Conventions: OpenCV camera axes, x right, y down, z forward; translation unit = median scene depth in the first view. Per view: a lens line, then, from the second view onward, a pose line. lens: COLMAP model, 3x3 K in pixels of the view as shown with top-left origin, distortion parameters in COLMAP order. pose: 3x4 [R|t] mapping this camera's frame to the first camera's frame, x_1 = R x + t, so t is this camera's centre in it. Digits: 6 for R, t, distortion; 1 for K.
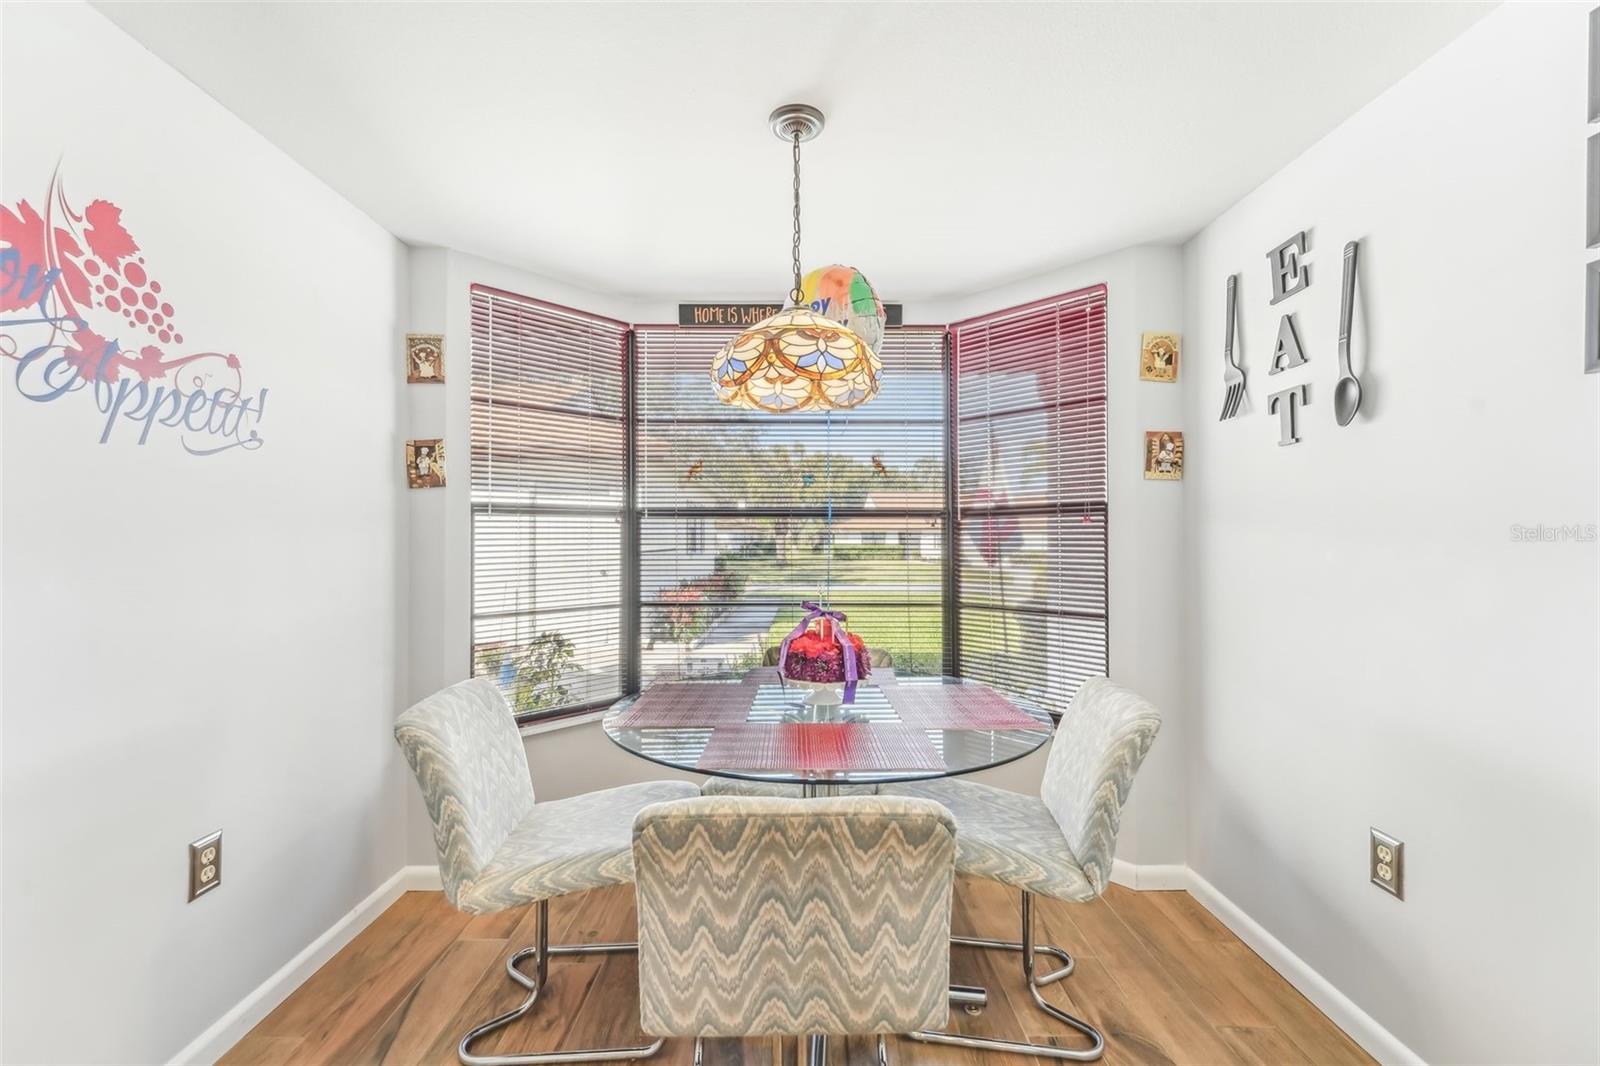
lens RADIAL K [[668.0, 0, 790.9], [0, 668.0, 534.6], [0, 0, 1]] dist [0.020767, -0.000092]
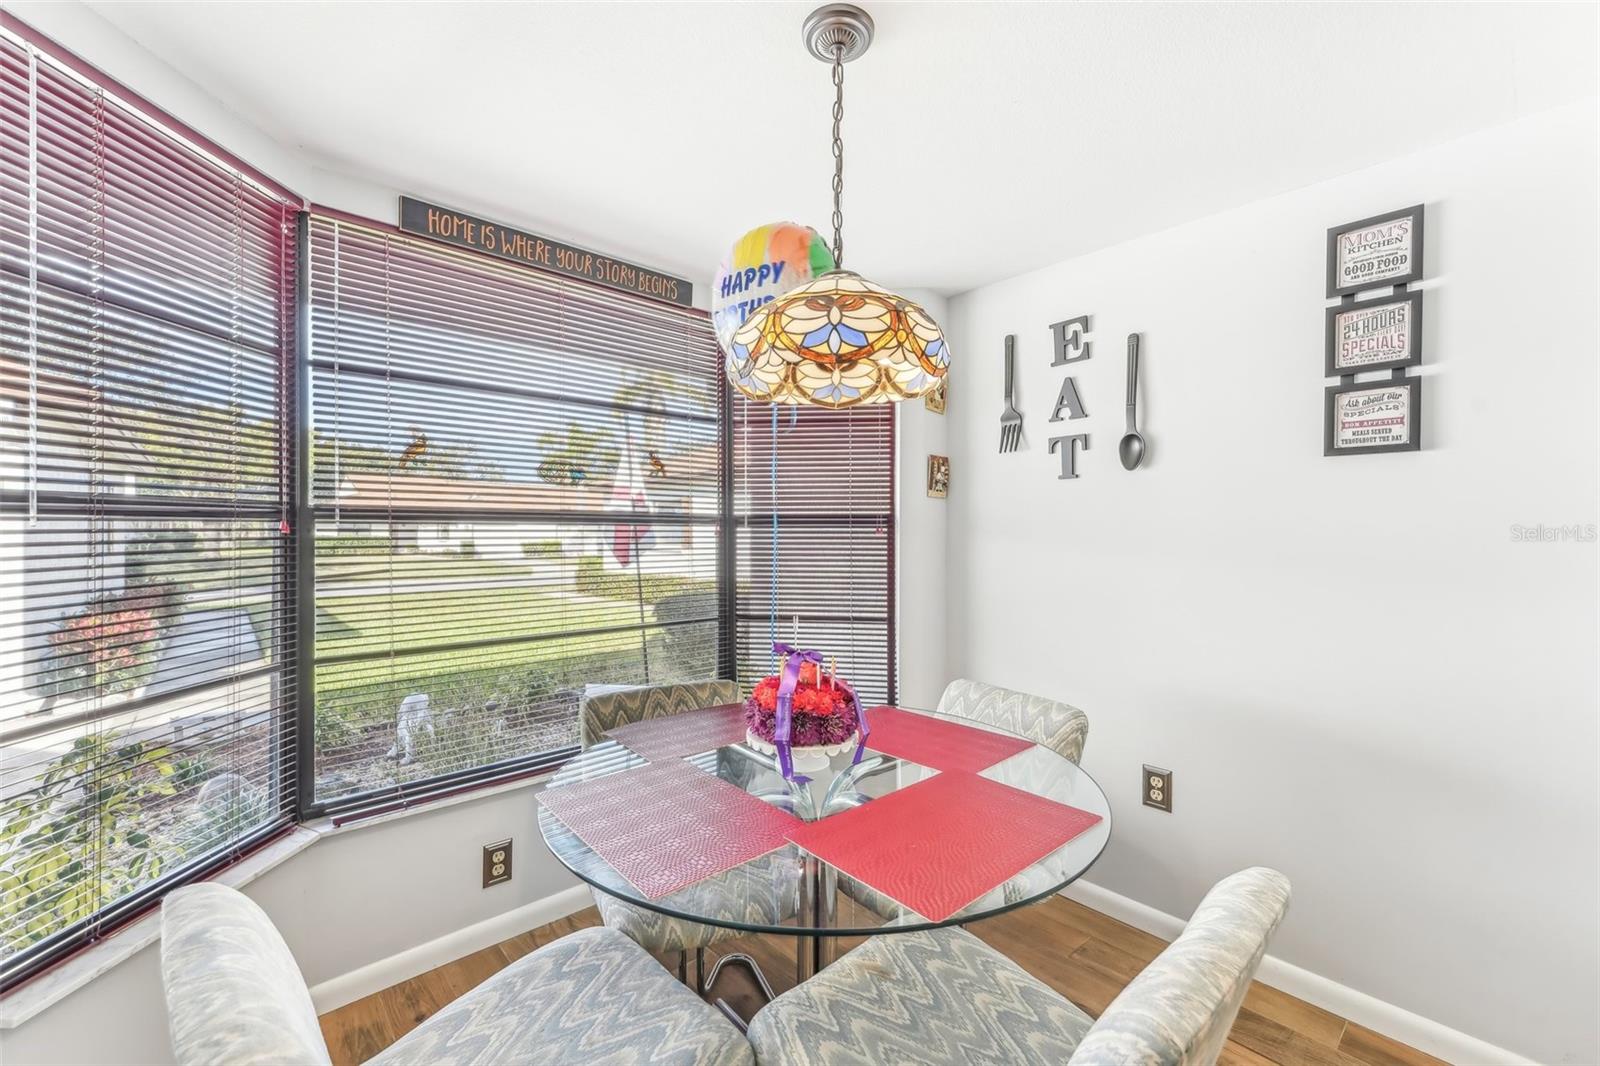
lens RADIAL K [[654.0, 0, 782.1], [0, 654.0, 530.4], [0, 0, 1]] dist [0.012959, -0.000005]
pose [[0.749887, 0.001435, 0.661565, -0.453699], [-0.007762, 0.999948, 0.006629, -0.036145], [-0.661521, -0.010106, 0.749859, 0.391472]]
